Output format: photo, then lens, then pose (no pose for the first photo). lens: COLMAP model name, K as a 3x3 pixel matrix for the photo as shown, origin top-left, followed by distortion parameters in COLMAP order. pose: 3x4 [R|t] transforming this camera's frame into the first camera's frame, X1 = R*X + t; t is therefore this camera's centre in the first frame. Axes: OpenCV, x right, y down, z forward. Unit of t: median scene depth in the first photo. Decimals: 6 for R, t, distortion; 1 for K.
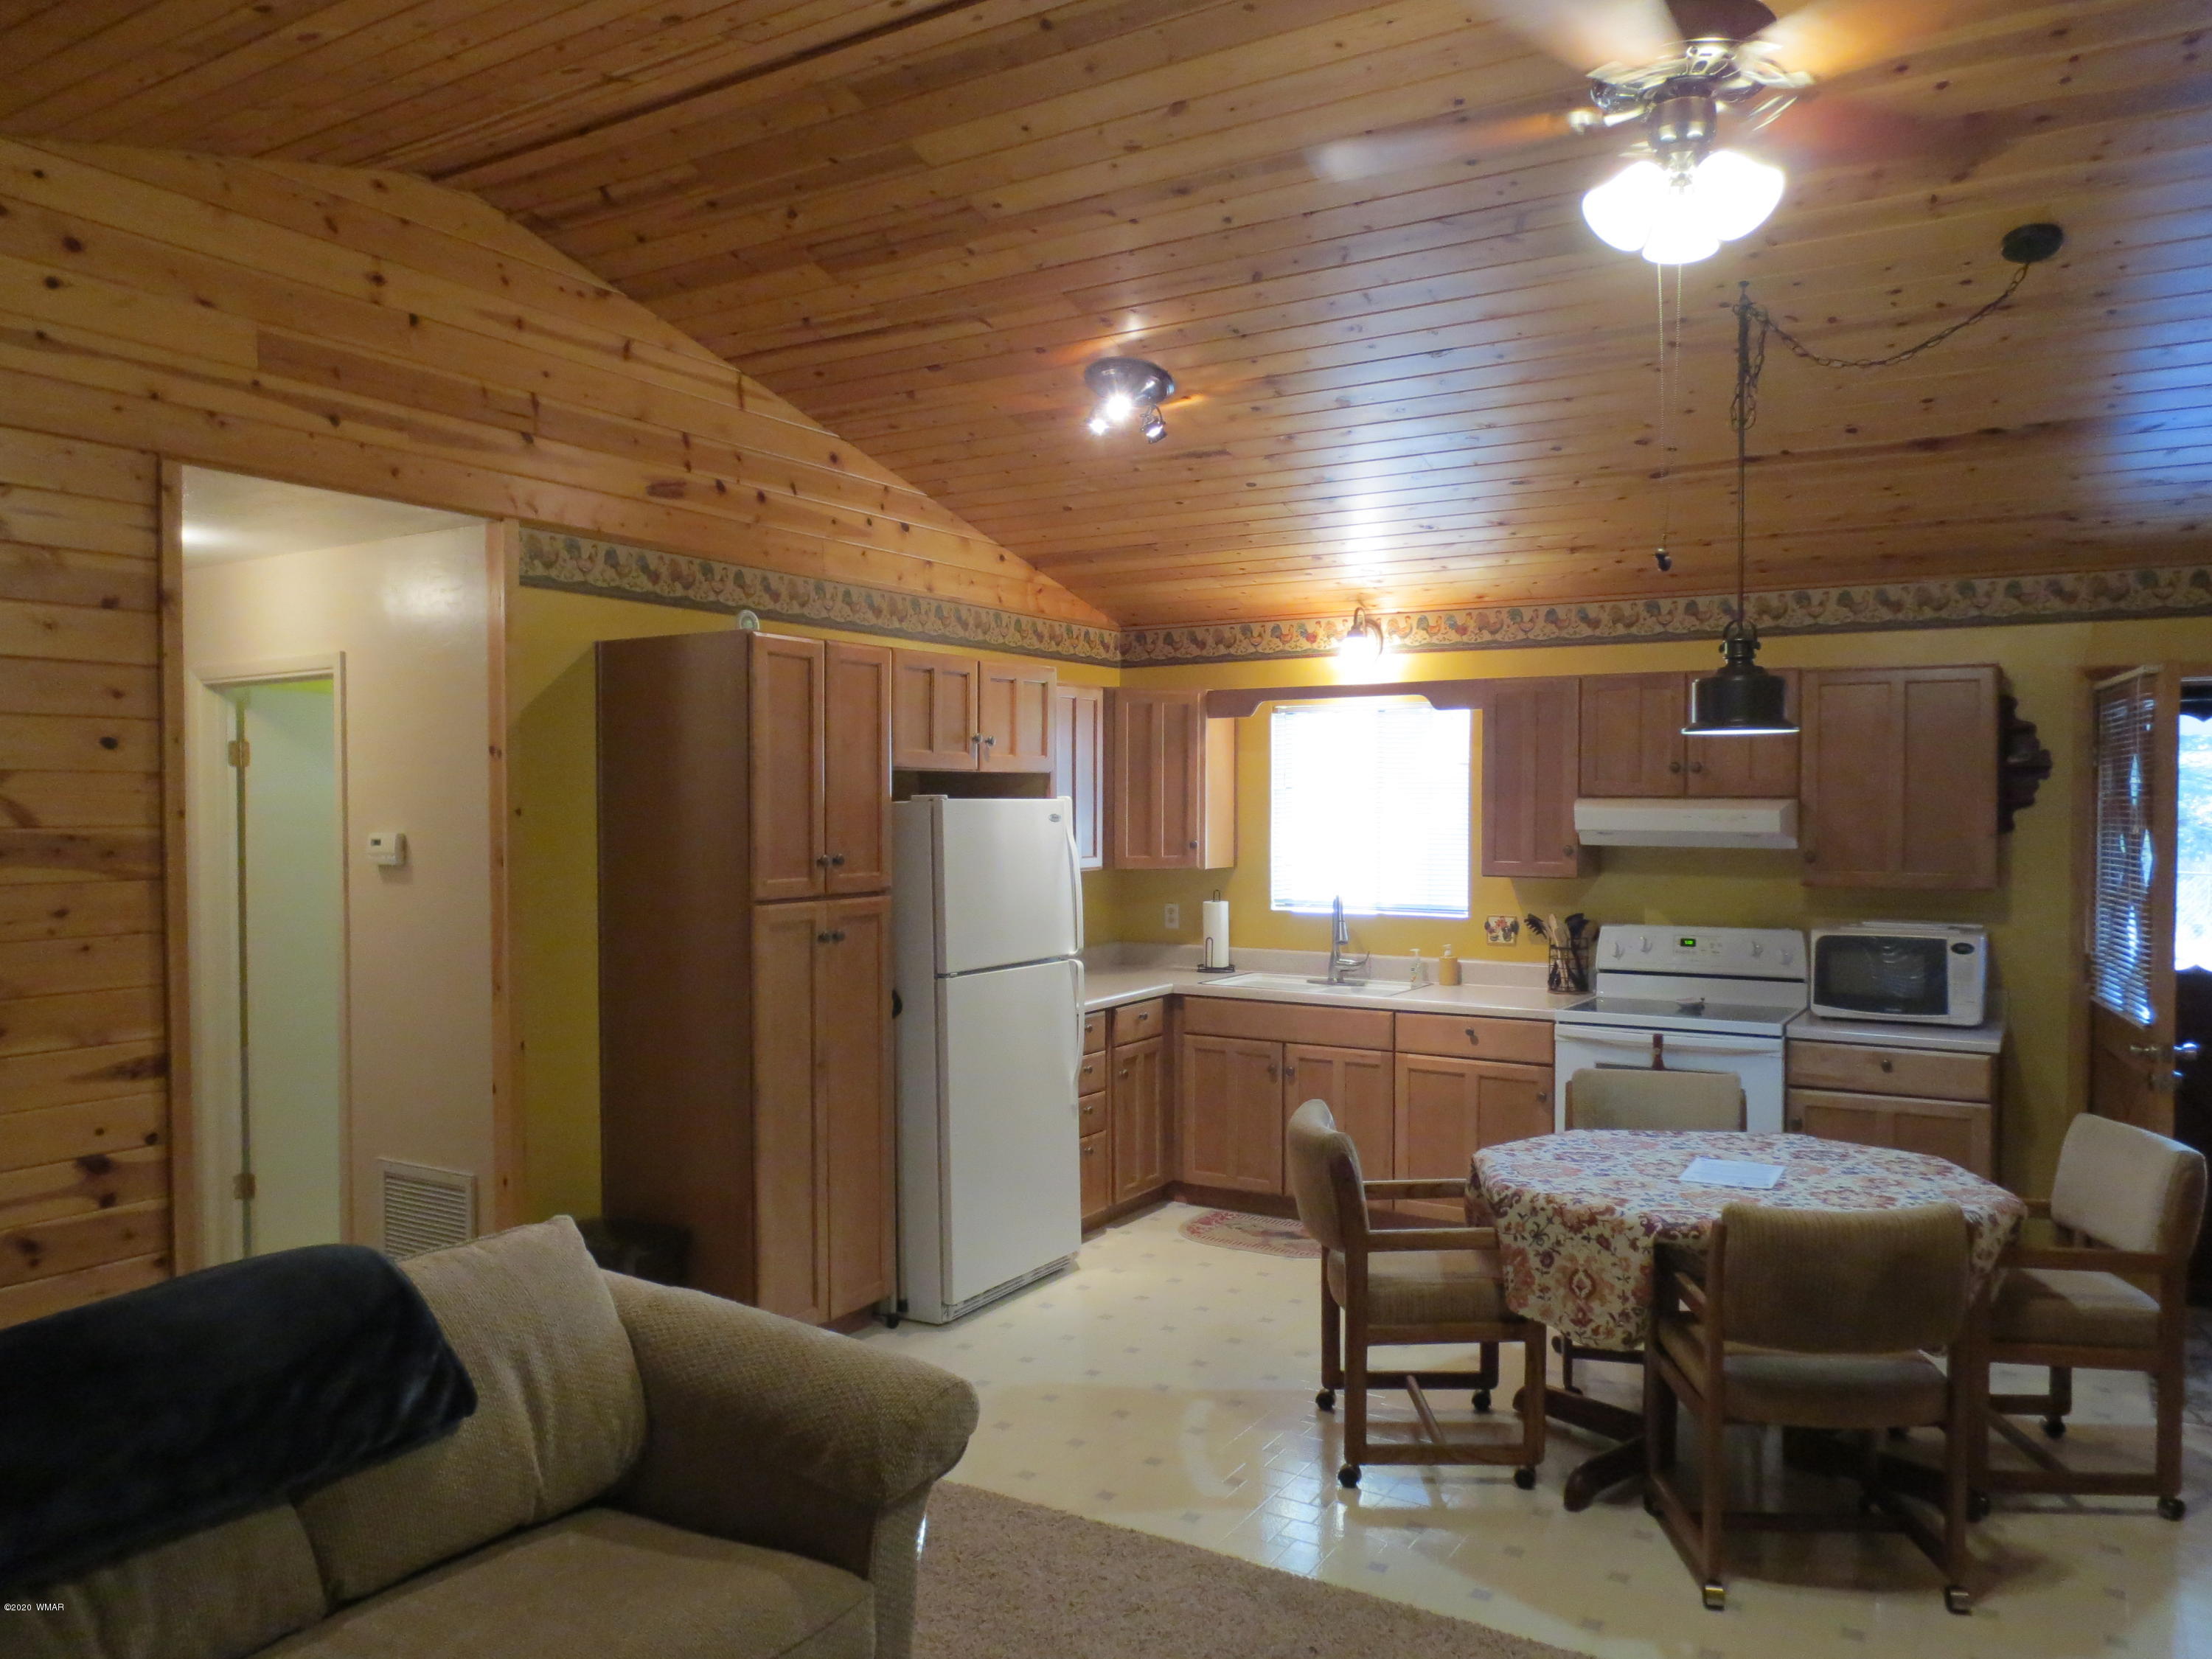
lens RADIAL K [[1589.7, 0, 1114.7], [0, 1589.7, 821.9], [0, 0, 1]] dist [-0.013730, 0.014653]
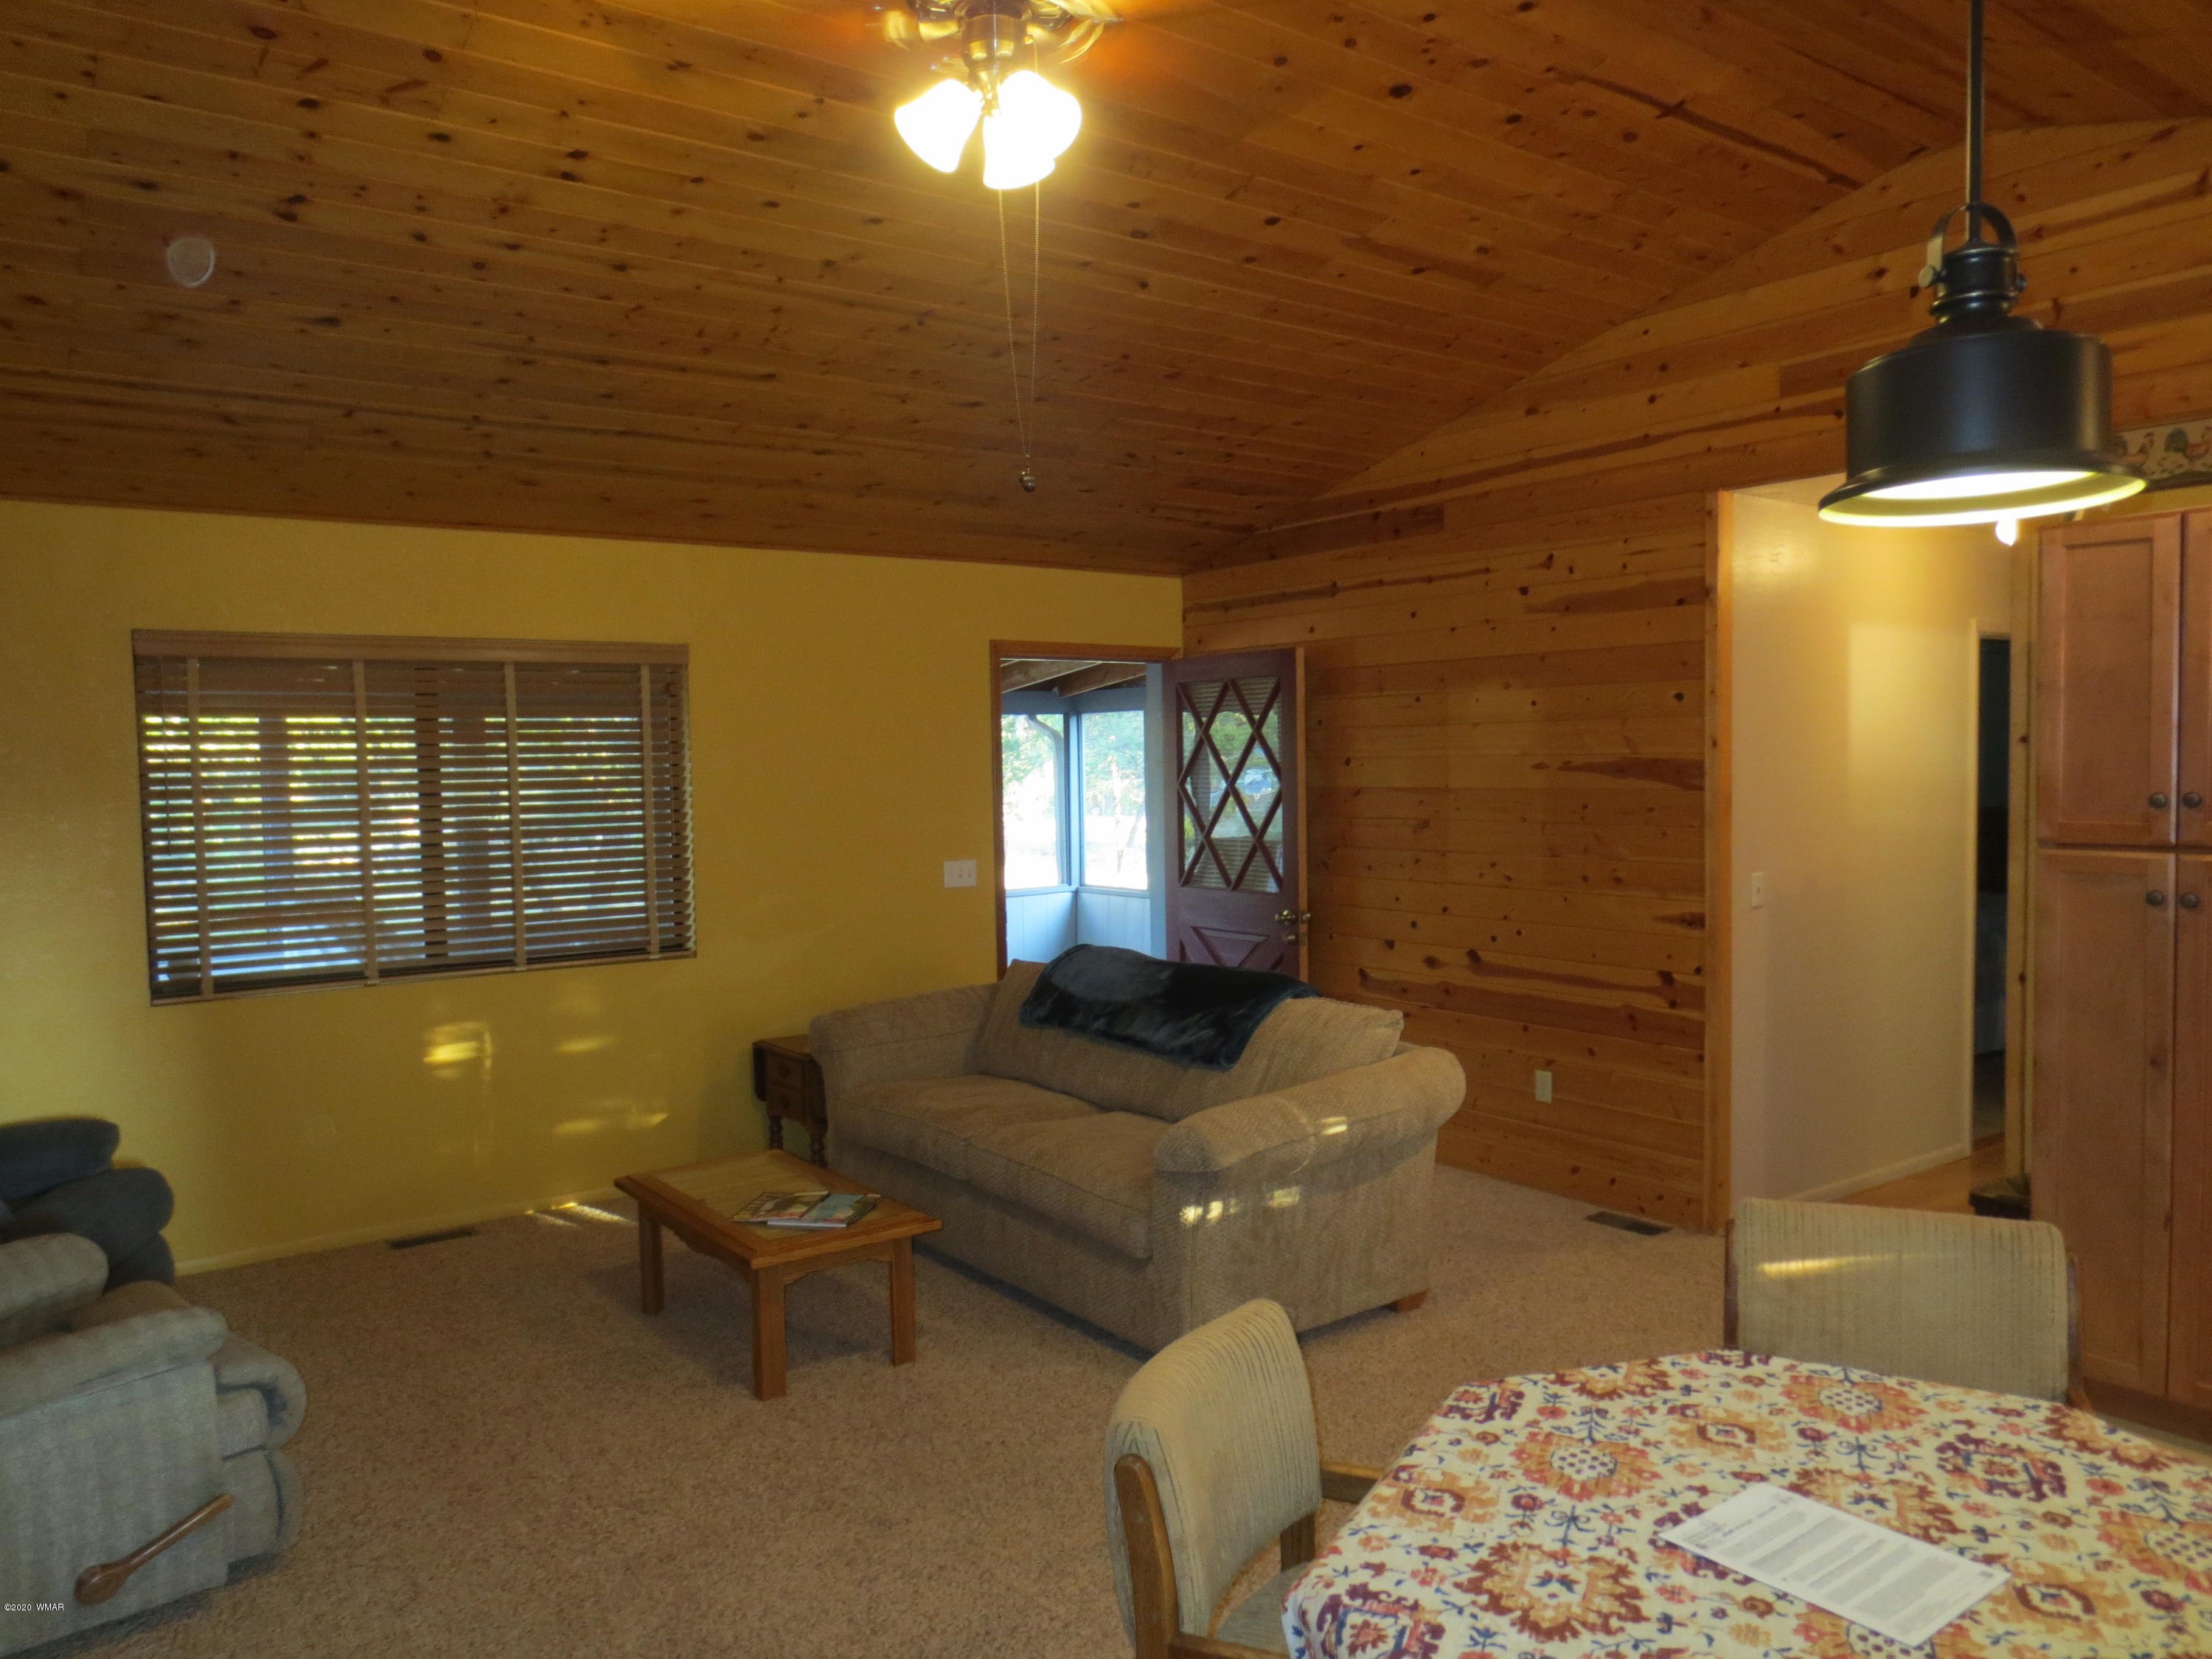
lens RADIAL K [[1588.9, 0, 1112.9], [0, 1588.9, 836.3], [0, 0, 1]] dist [-0.016402, 0.002975]
pose [[-0.379877, 0.050656, -0.923649, 0.672534], [0.000527, 0.998511, 0.054545, -0.000303], [0.925037, 0.020233, -0.379338, 0.769275]]
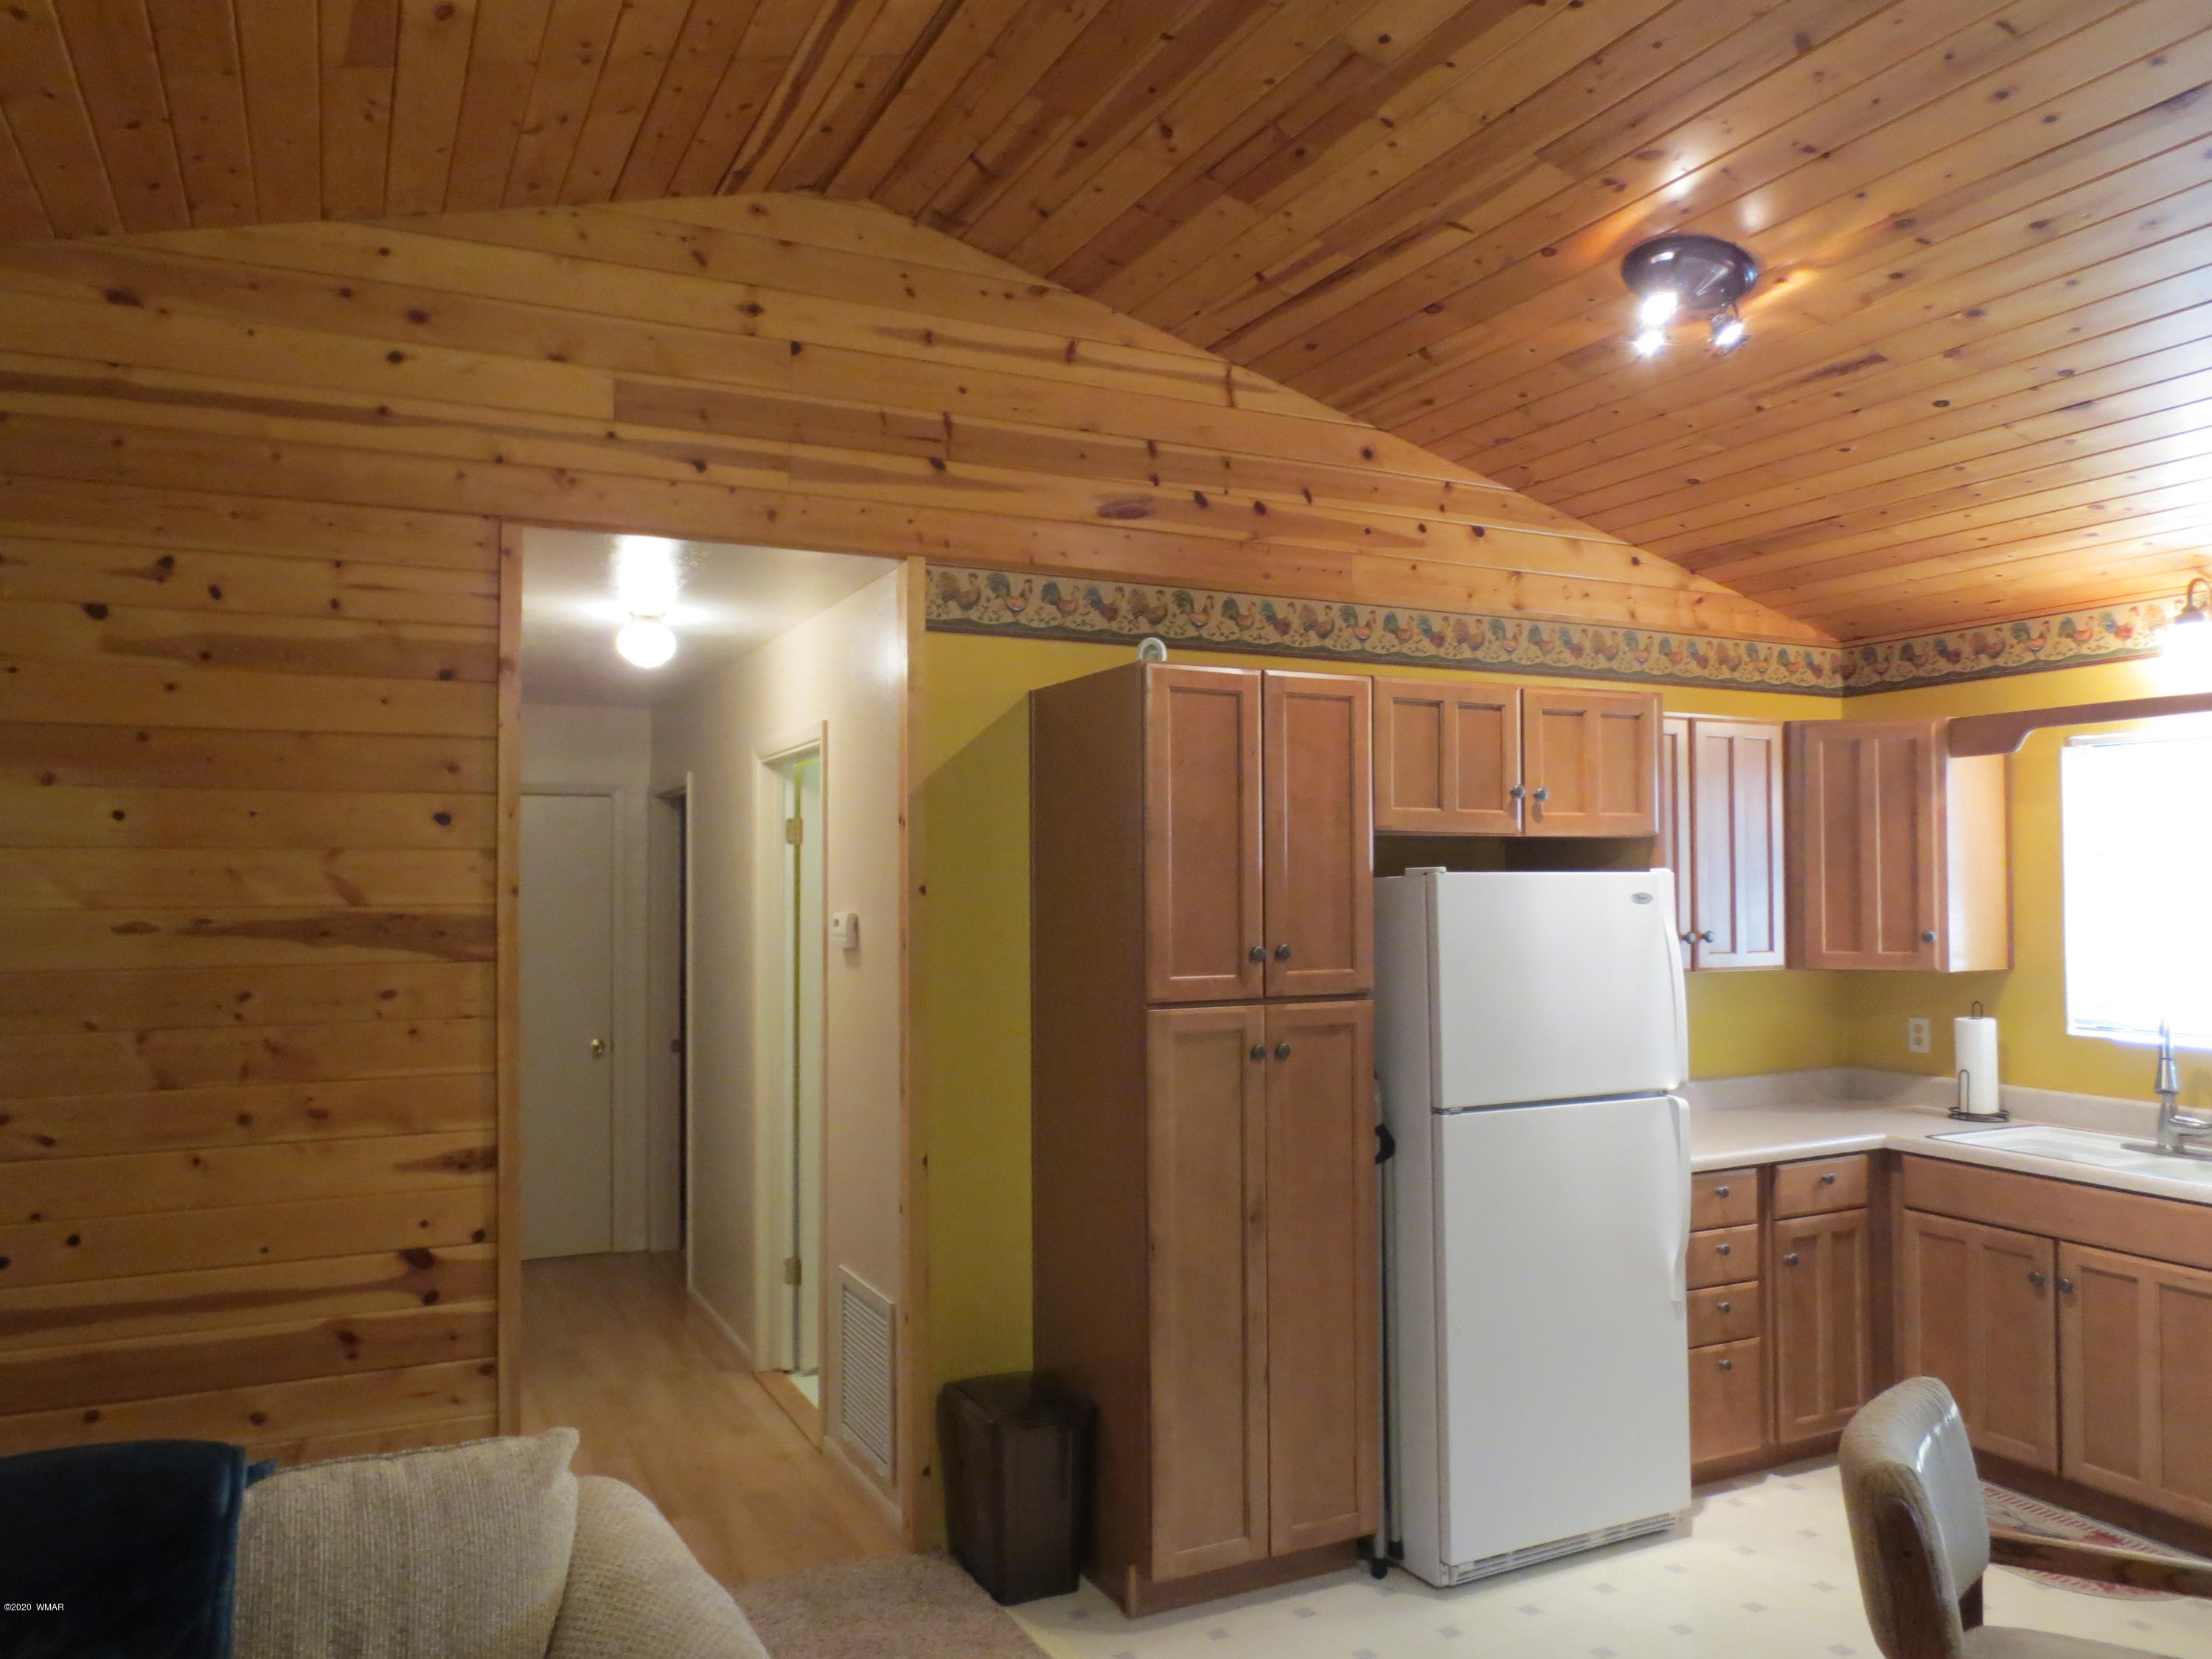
lens RADIAL K [[1597.8, 0, 1106.0], [0, 1597.8, 829.5], [0, 0, 1]] dist [-0.041072, 0.038061]
pose [[0.845810, -0.021210, -0.533063, 0.158316], [-0.003353, 0.998978, -0.045069, -0.000571], [0.533474, 0.039907, 0.844874, 0.284290]]
